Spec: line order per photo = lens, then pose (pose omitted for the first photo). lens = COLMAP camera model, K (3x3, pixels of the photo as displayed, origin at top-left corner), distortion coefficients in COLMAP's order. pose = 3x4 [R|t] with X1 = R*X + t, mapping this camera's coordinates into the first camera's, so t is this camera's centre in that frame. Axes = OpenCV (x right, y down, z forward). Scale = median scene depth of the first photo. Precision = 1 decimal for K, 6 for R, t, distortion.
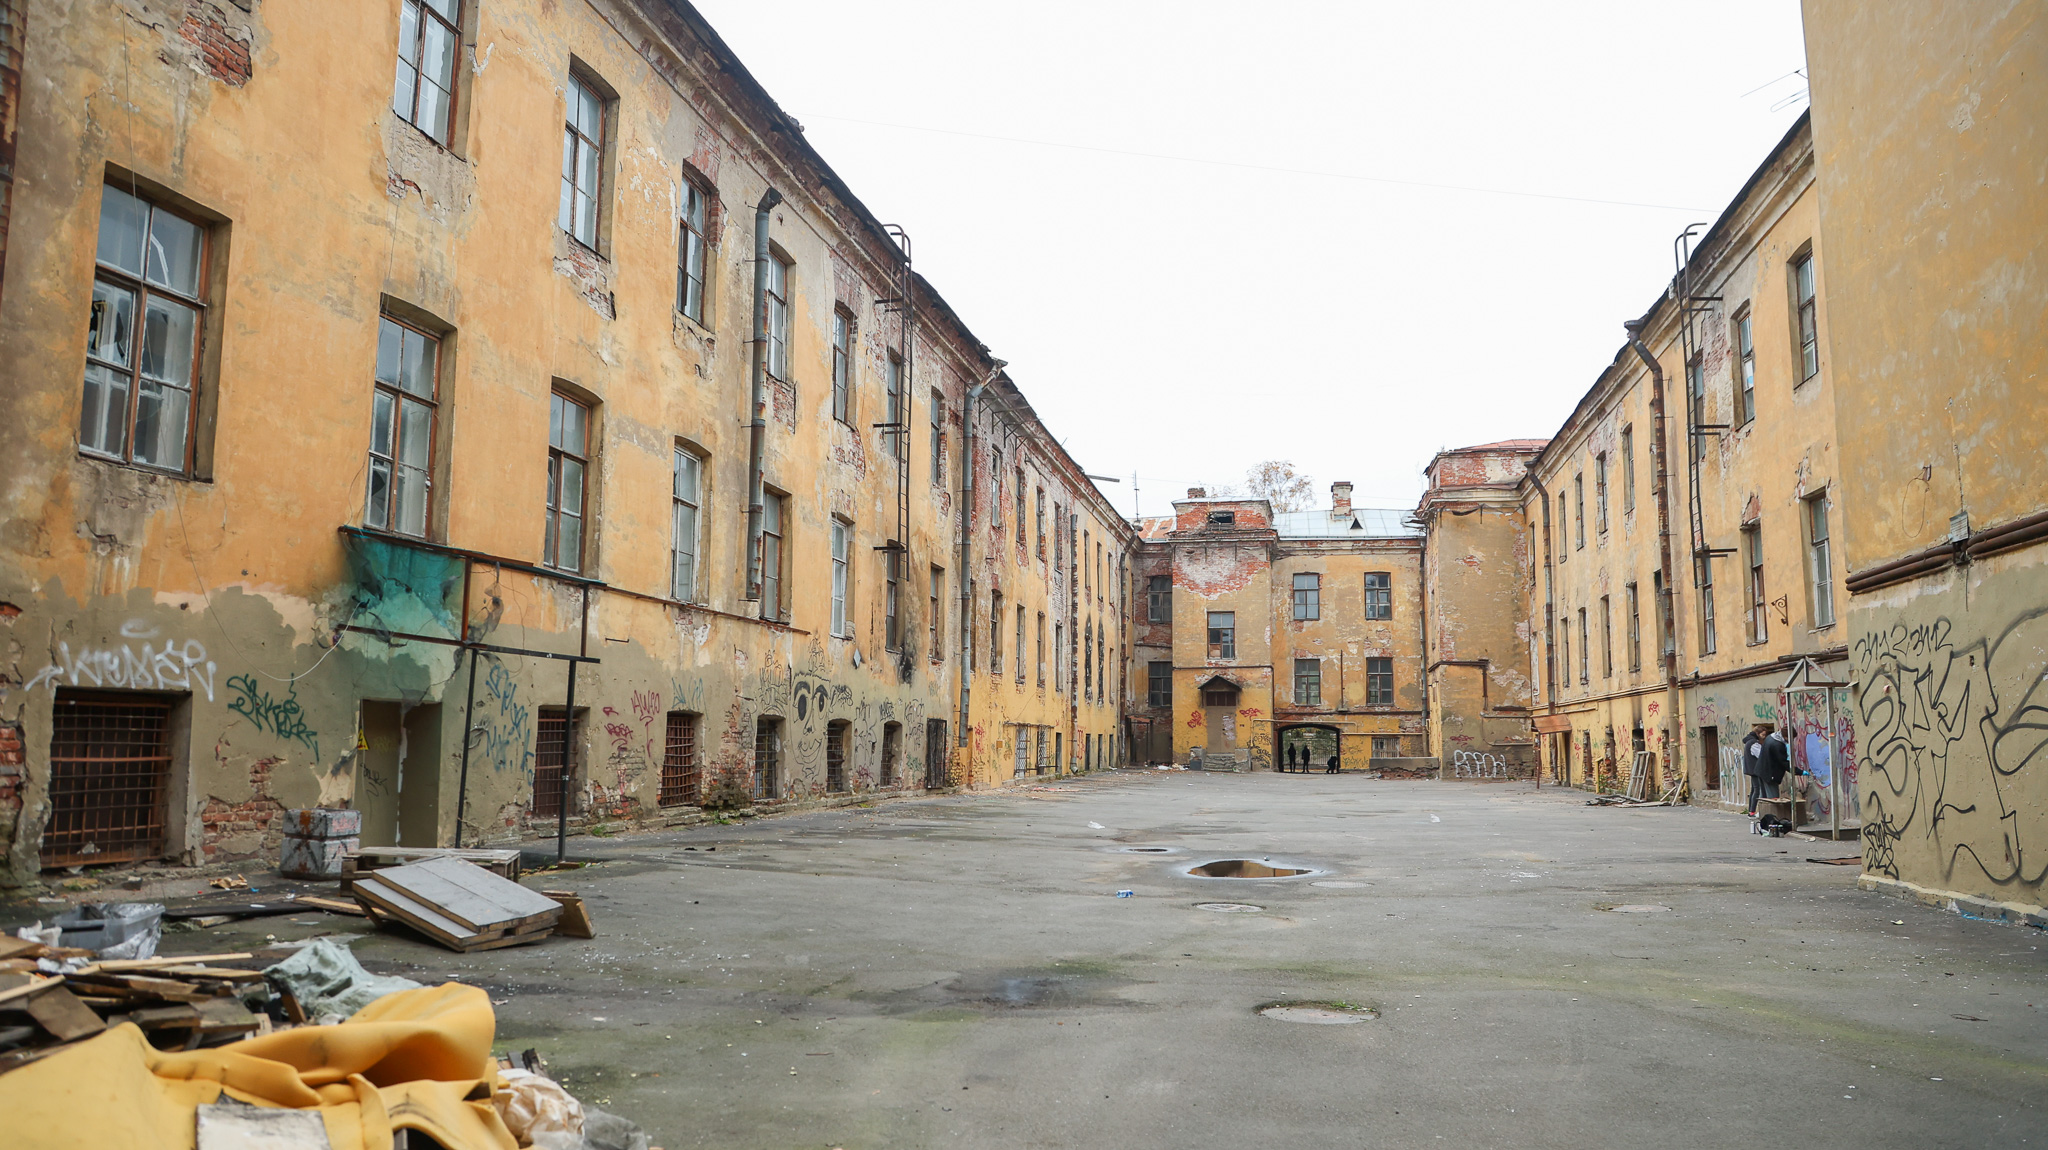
lens RADIAL K [[1404.6, 0, 1011.0], [0, 1404.6, 577.7], [0, 0, 1]] dist [-0.117736, 0.071274]
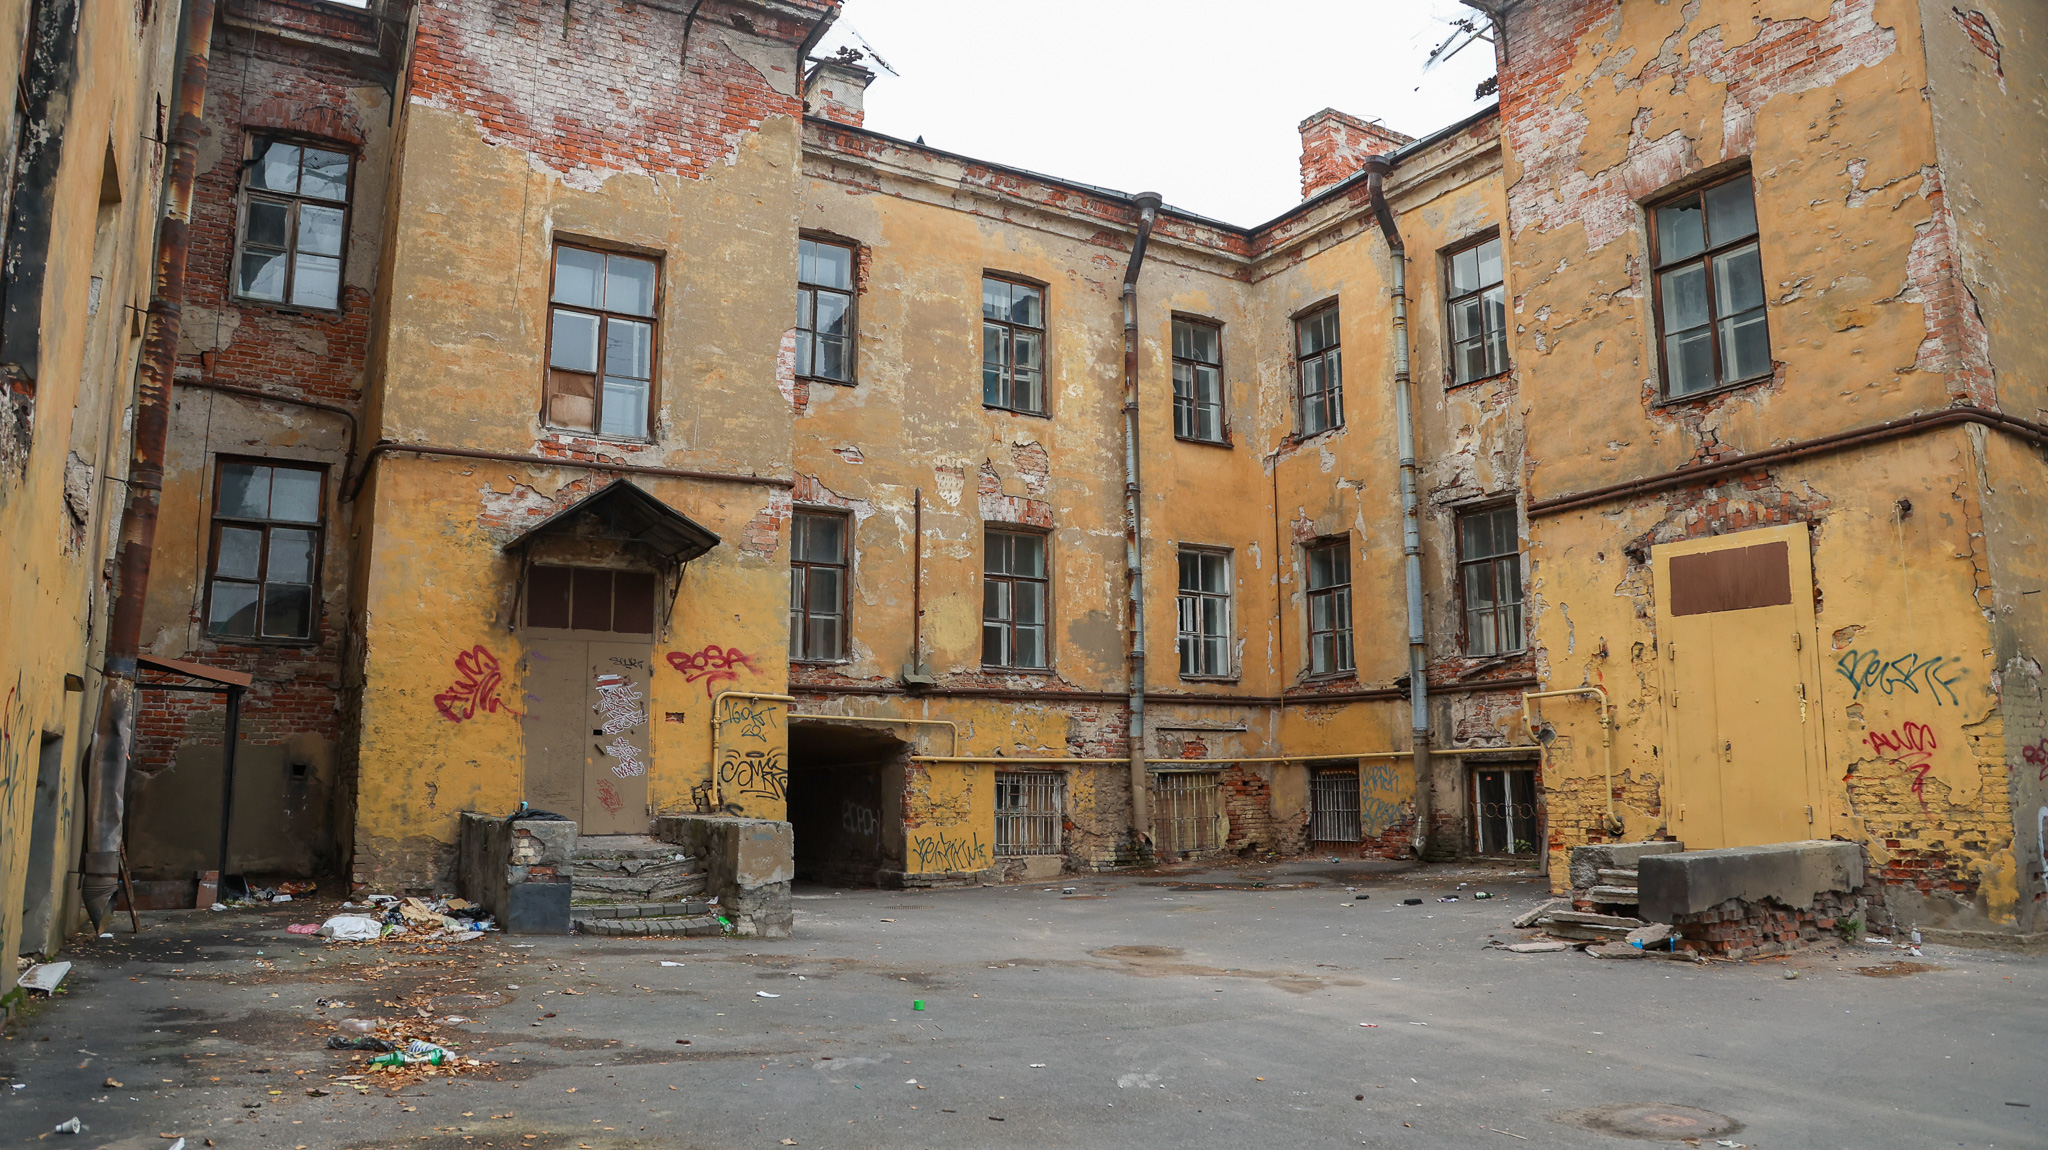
lens RADIAL K [[1404.6, 0, 1037.0], [0, 1404.6, 571.3], [0, 0, 1]] dist [-0.117736, 0.071274]
pose [[0.731383, 0.092338, 0.675687, 0.117374], [-0.066336, 0.995725, -0.064269, 0.224206], [-0.678733, 0.002182, 0.734382, 1.908103]]
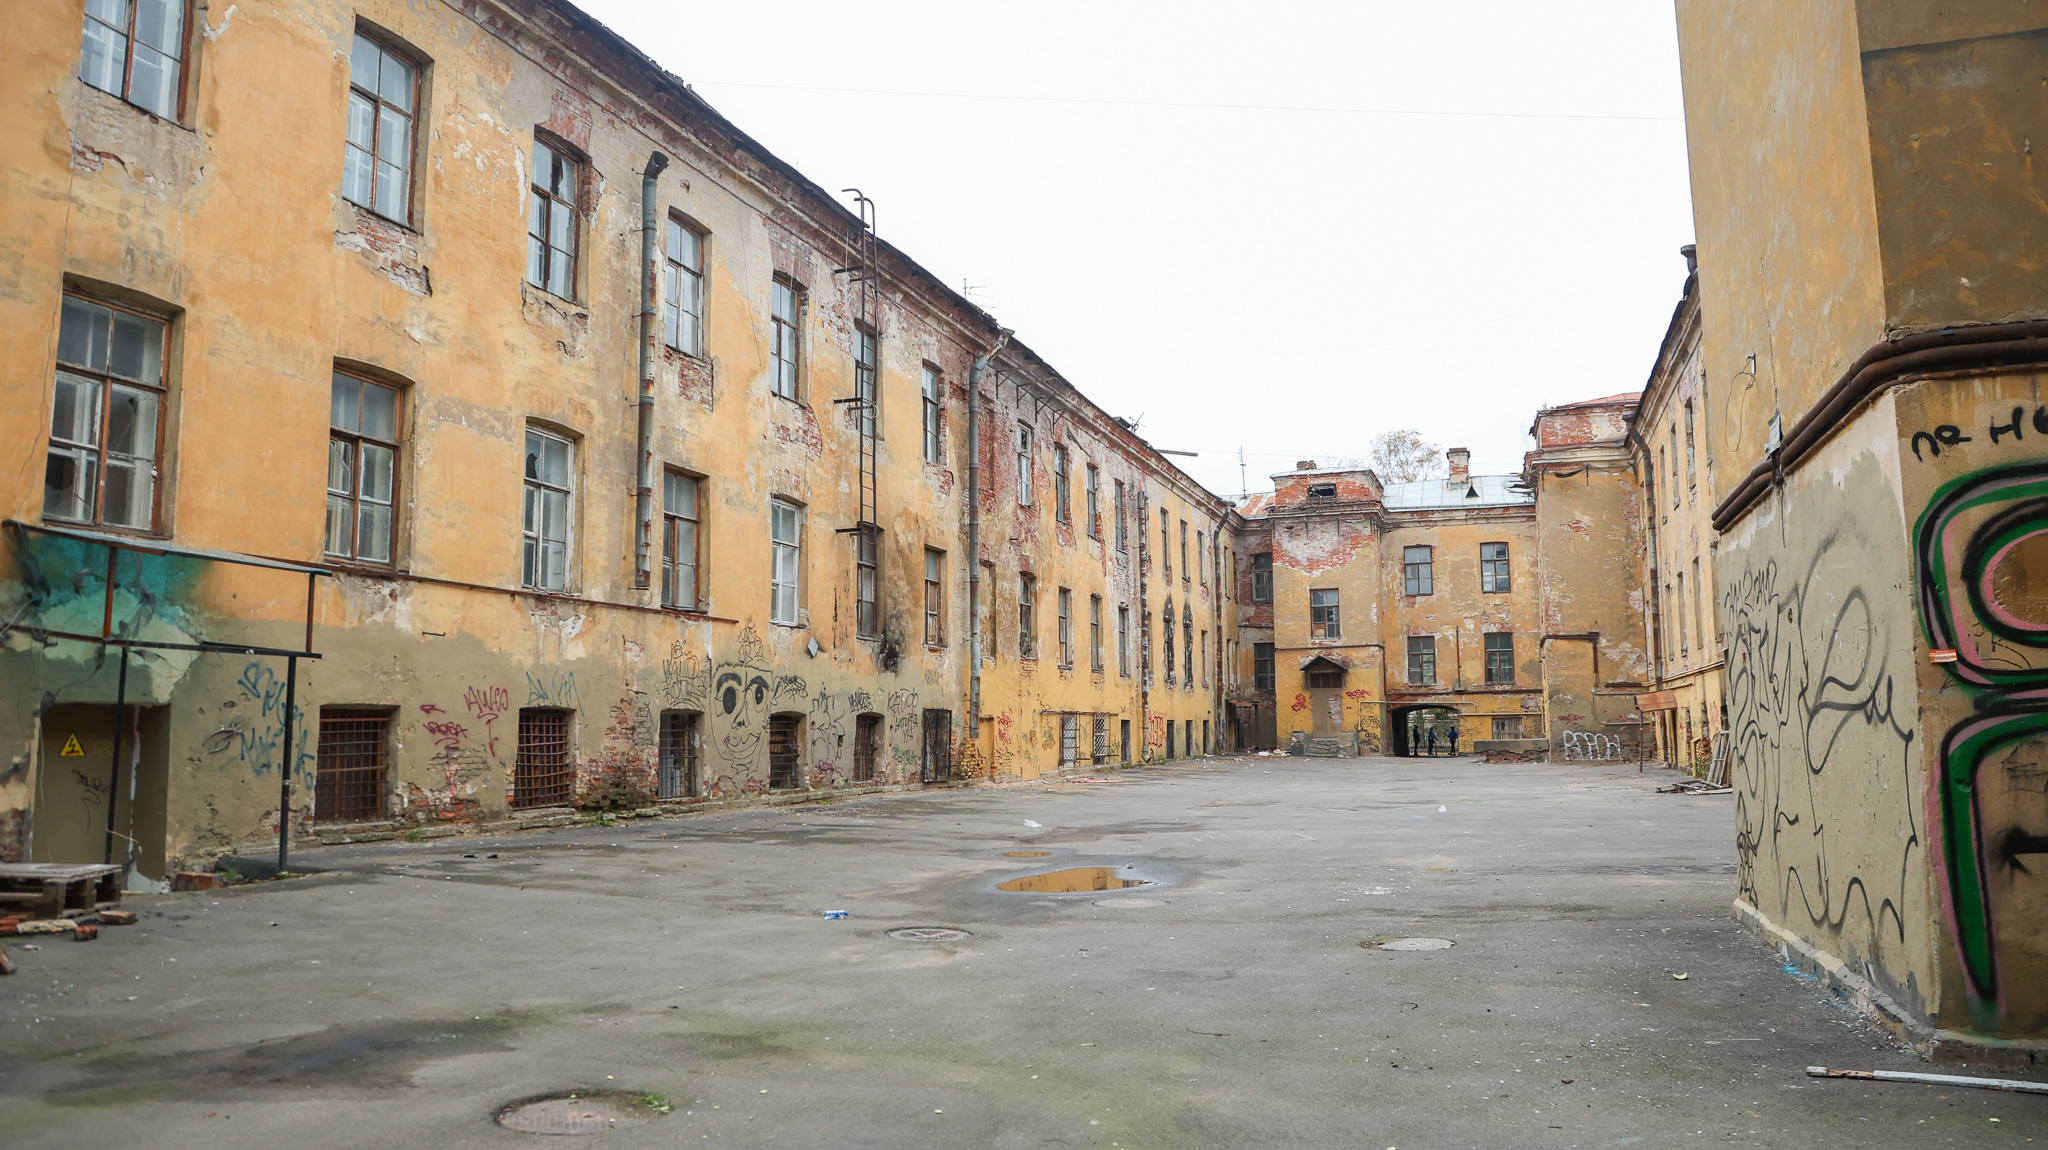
lens RADIAL K [[1404.6, 0, 1013.9], [0, 1404.6, 577.3], [0, 0, 1]] dist [-0.117736, 0.071274]
pose [[0.991592, -0.029903, -0.125898, 0.149311], [0.031029, 0.999494, 0.006992, 0.007978], [0.125626, -0.010840, 0.992019, 0.080028]]
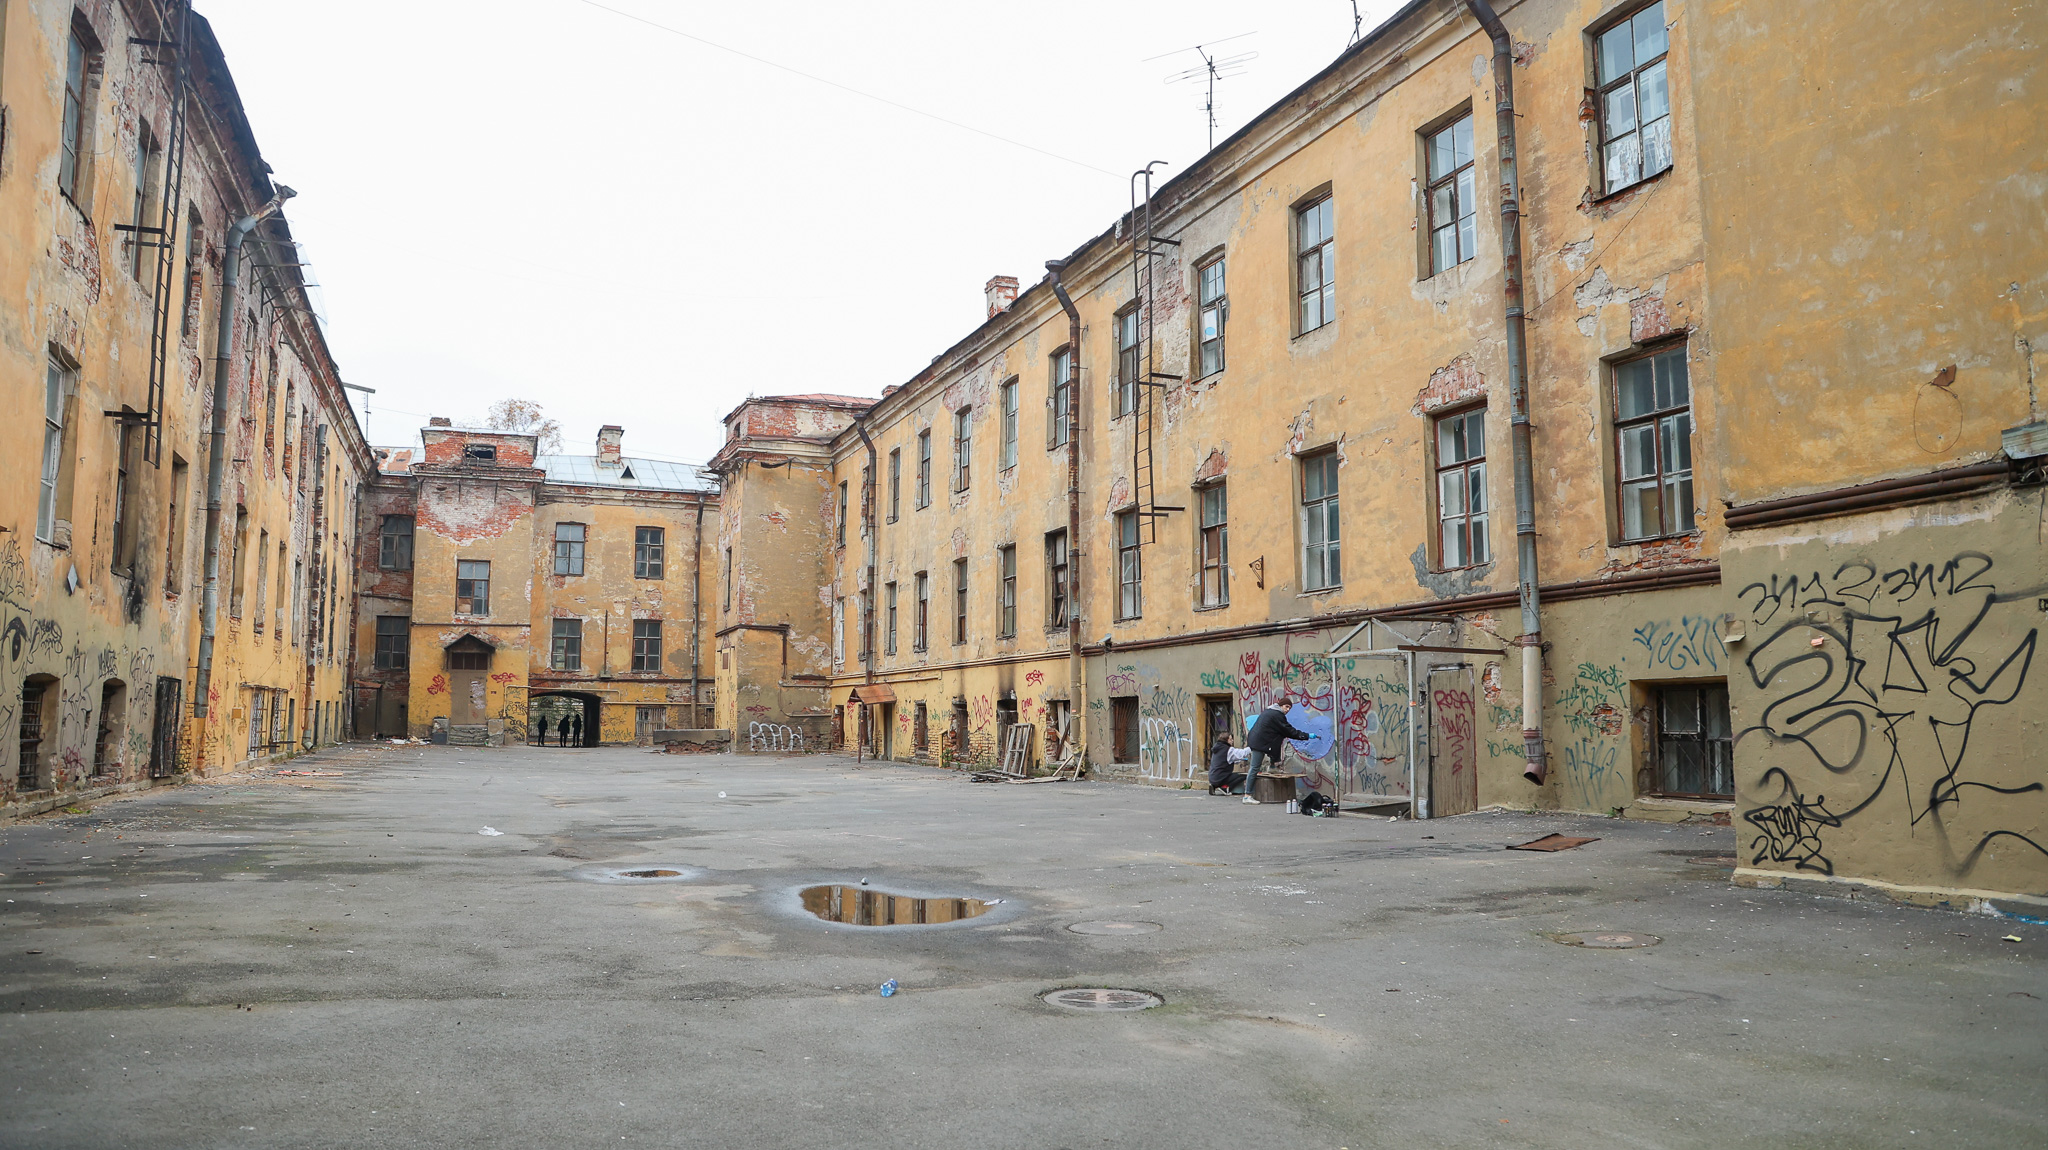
lens RADIAL K [[1404.6, 0, 1036.5], [0, 1404.6, 571.1], [0, 0, 1]] dist [-0.117736, 0.071274]
pose [[0.828234, 0.049508, 0.558191, -0.090963], [-0.058598, 0.998280, -0.001593, 0.029750], [-0.557310, -0.031389, 0.829711, 0.254924]]
